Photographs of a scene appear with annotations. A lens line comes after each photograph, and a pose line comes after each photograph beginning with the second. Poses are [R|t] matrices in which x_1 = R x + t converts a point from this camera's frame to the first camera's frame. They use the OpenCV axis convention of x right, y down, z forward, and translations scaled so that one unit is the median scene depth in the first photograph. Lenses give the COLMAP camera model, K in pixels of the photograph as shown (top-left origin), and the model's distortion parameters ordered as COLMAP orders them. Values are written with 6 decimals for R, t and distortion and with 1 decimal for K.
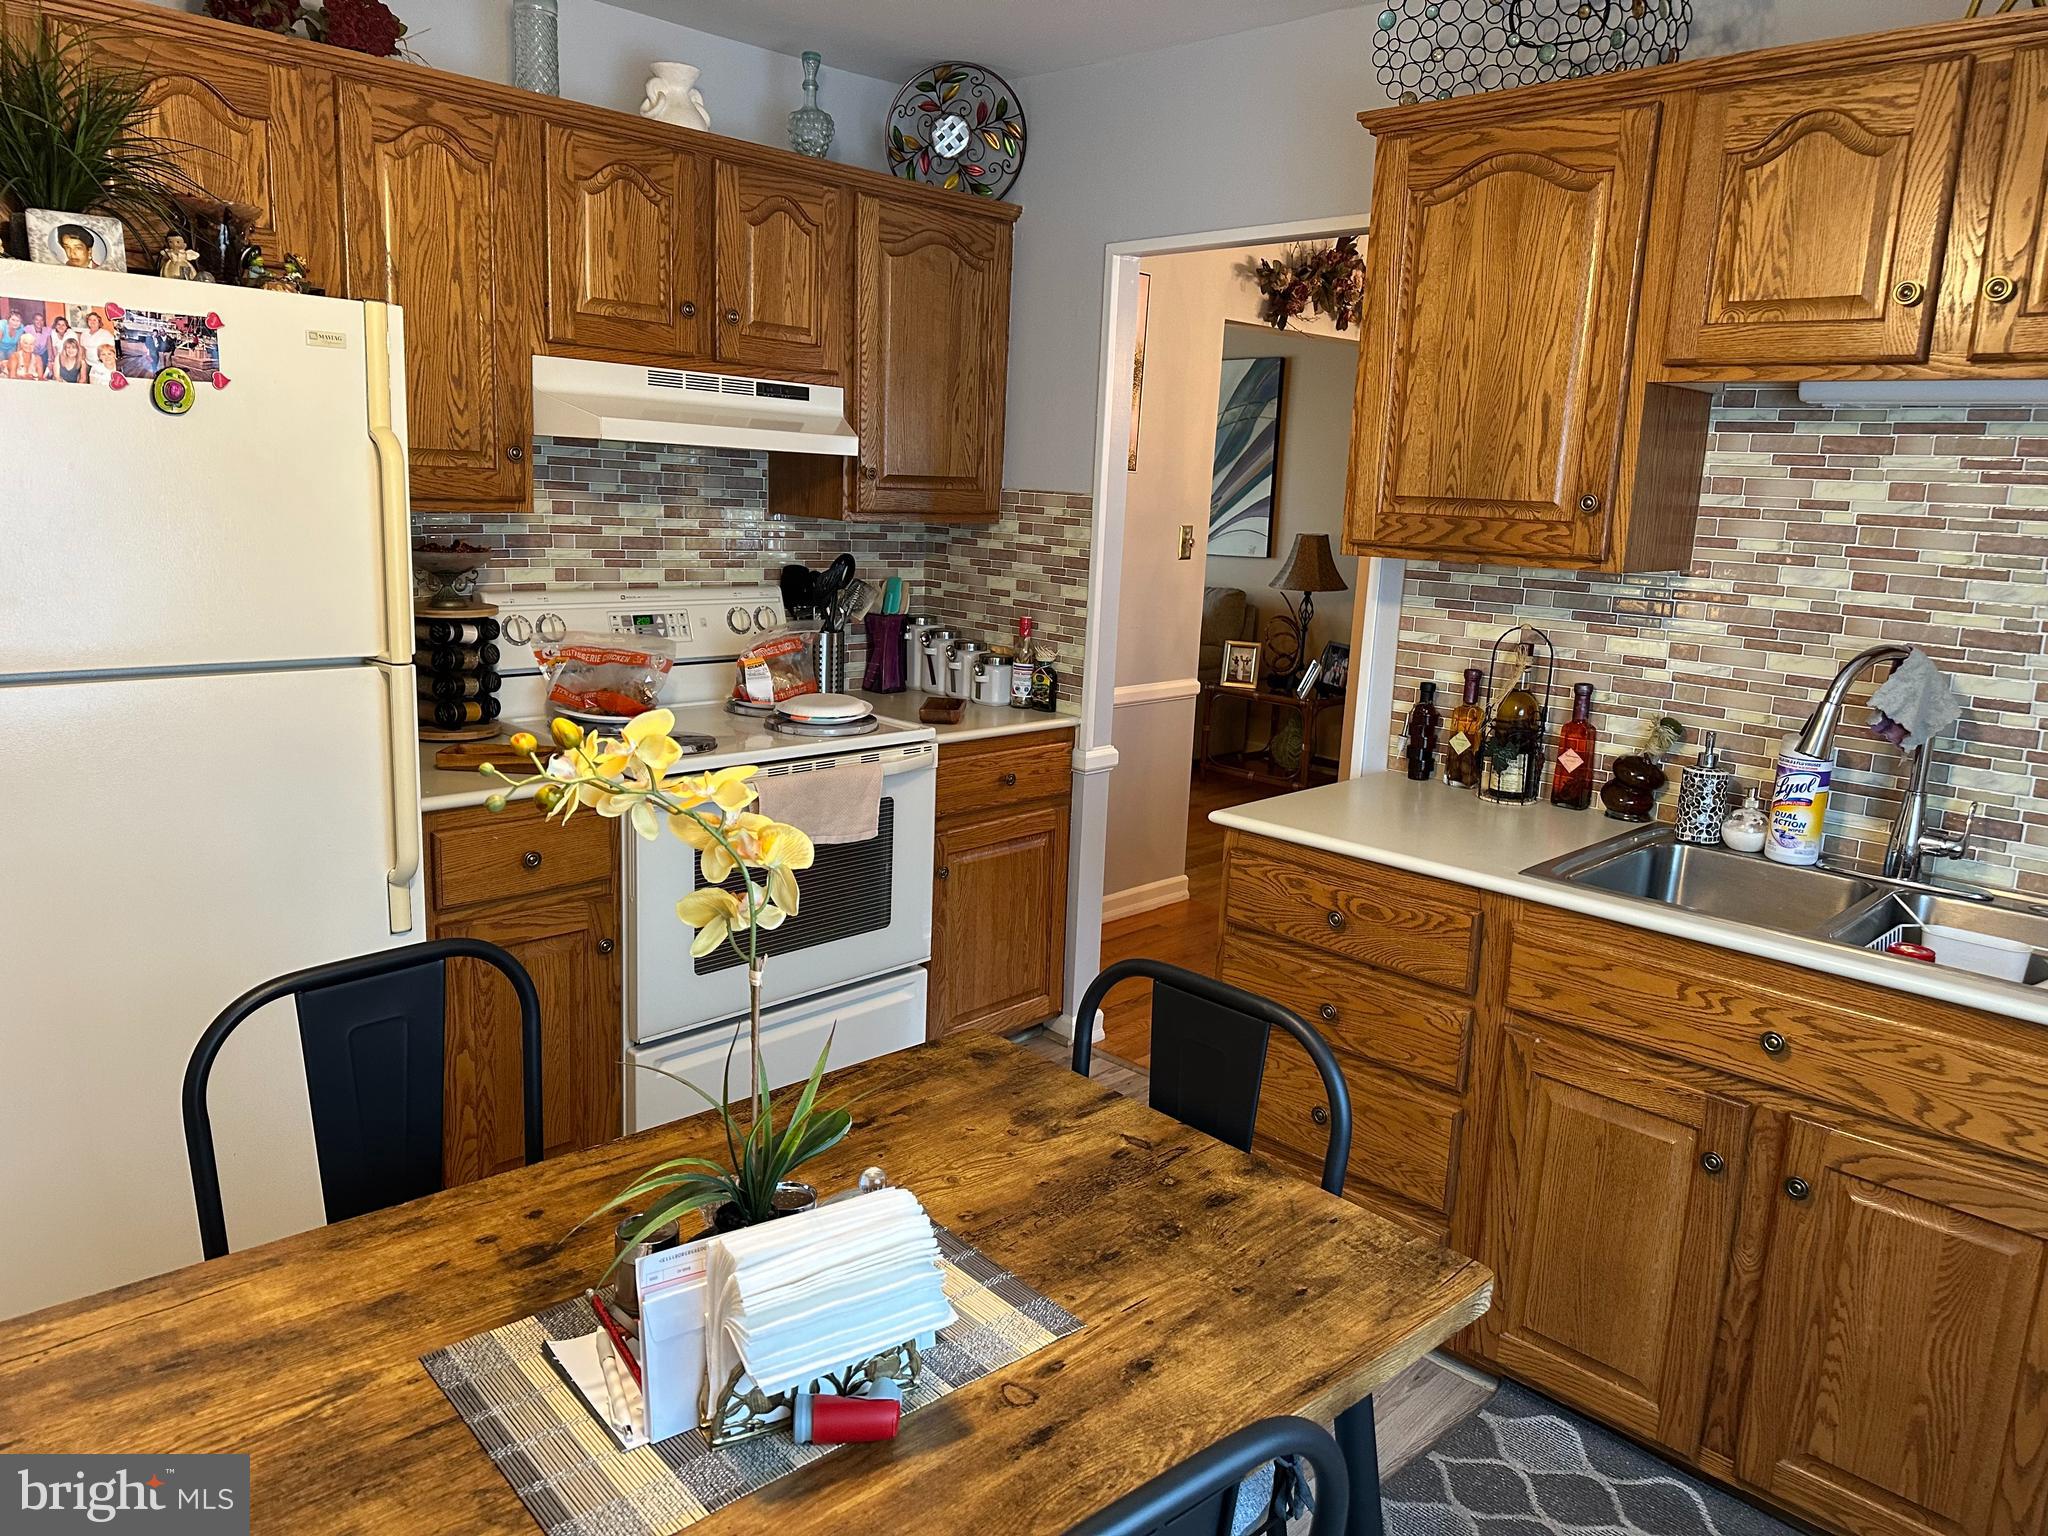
lens RADIAL K [[1434.5, 0, 1024.0], [0, 1434.5, 768.0], [0, 0, 1]] dist [0.000595, -0.024623]
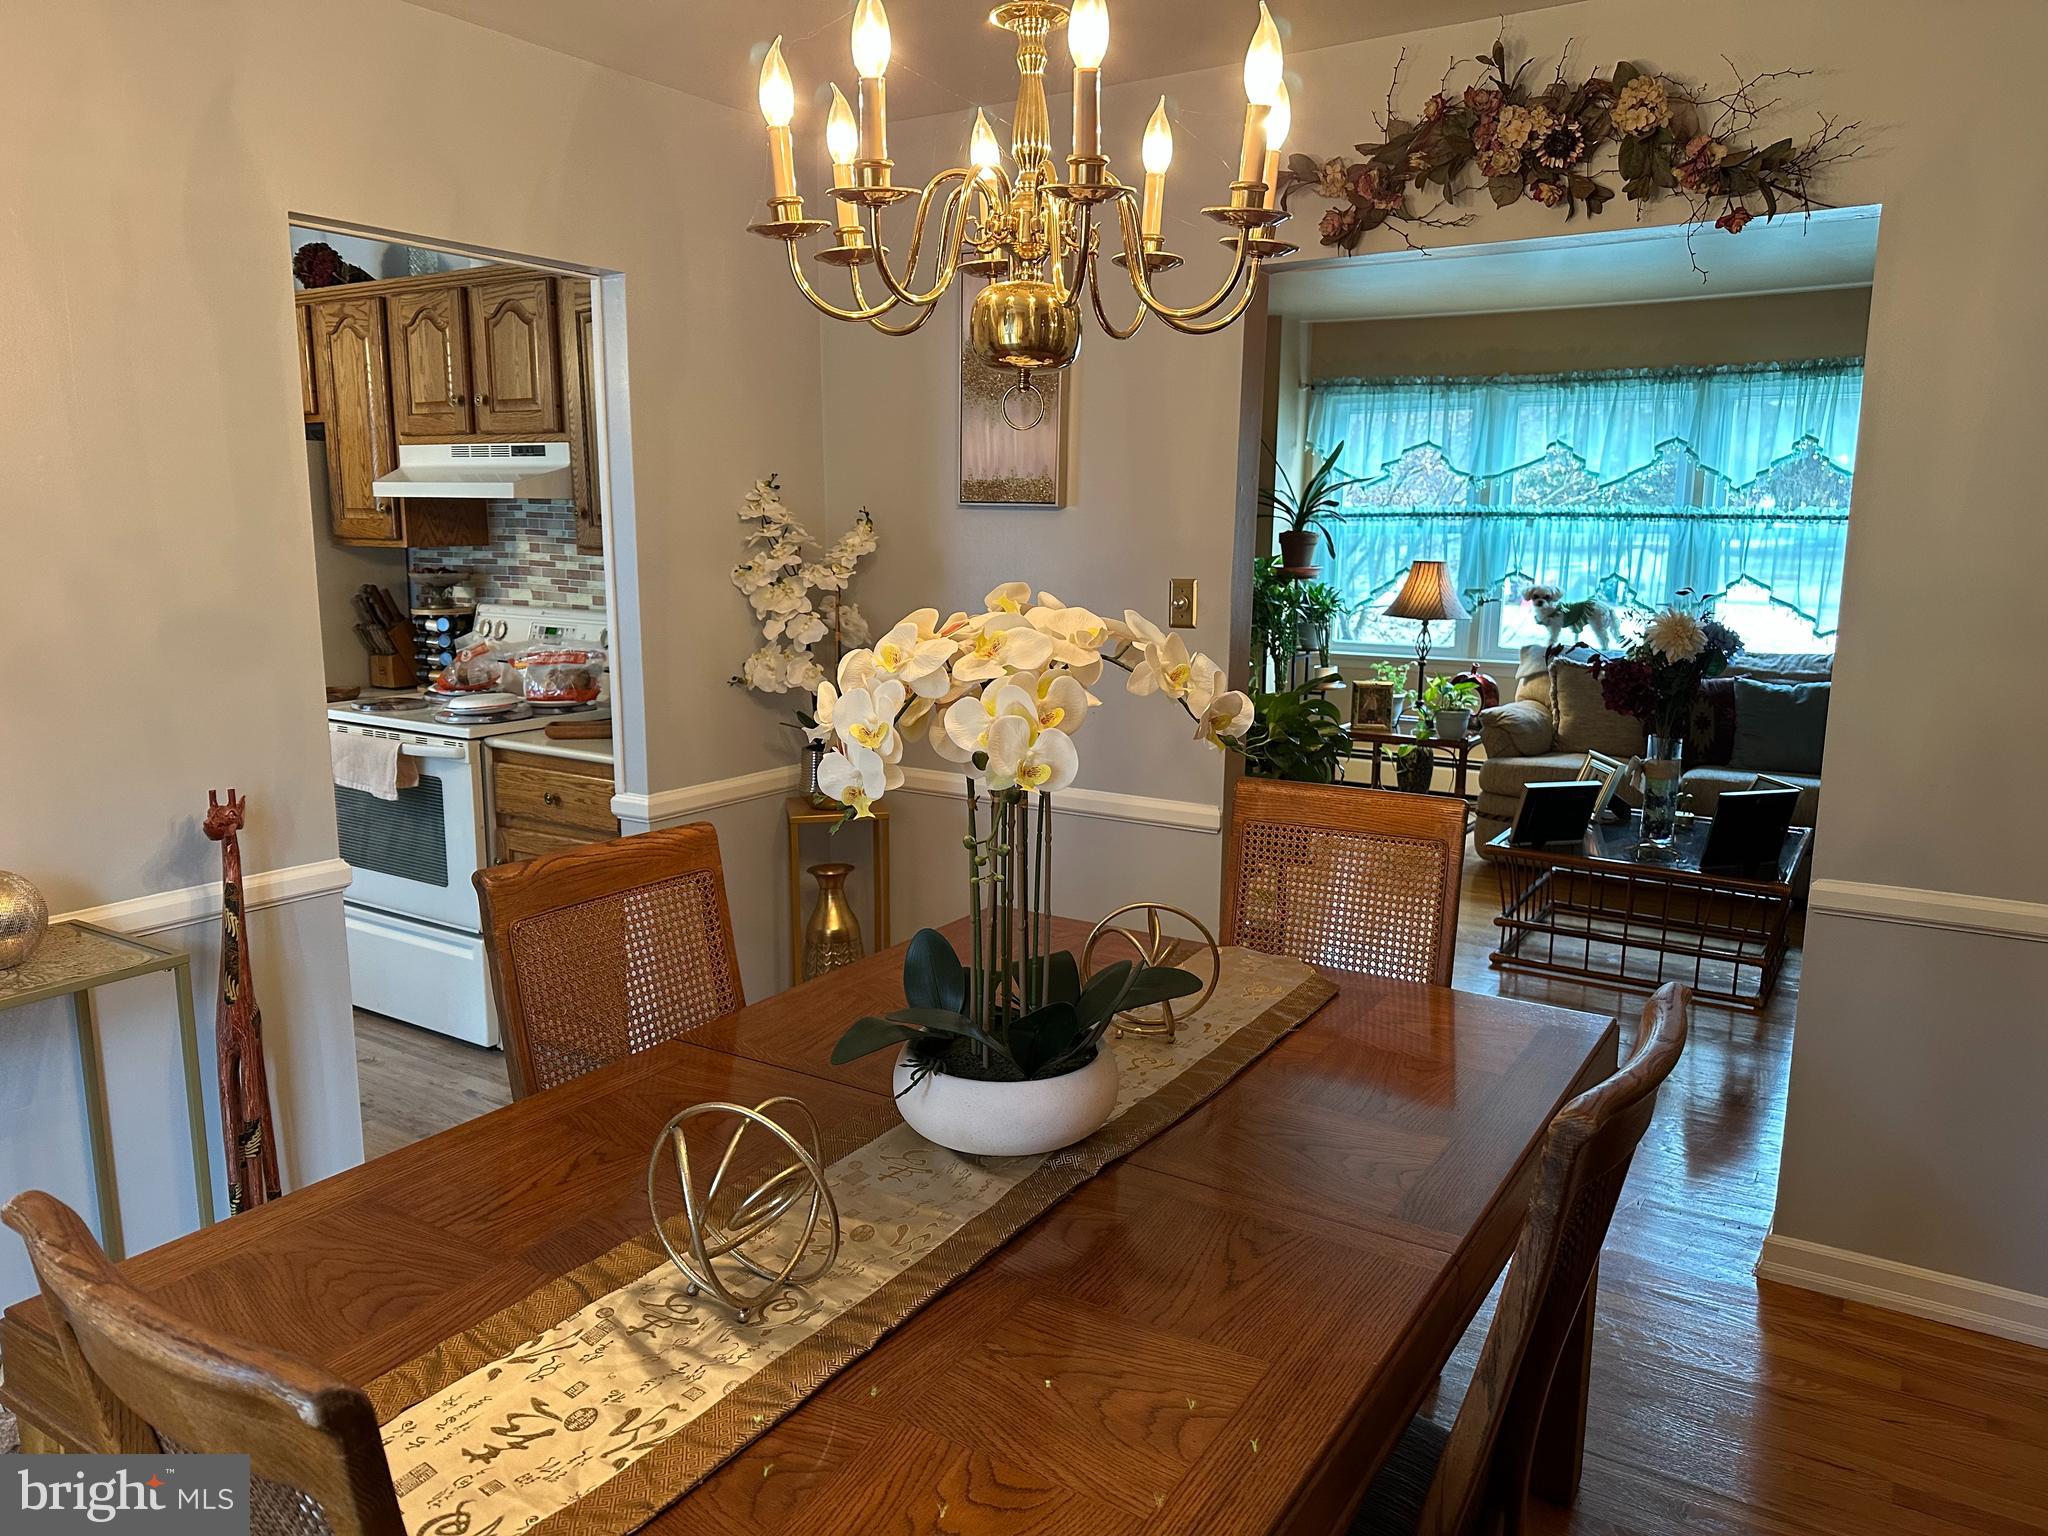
lens RADIAL K [[1434.5, 0, 1024.0], [0, 1434.5, 768.0], [0, 0, 1]] dist [0.000595, -0.024623]
pose [[0.193077, 0.124413, -0.973264, 1.152085], [-0.194873, 0.977030, 0.086235, -0.183819], [0.961637, 0.173013, 0.212887, 1.189377]]
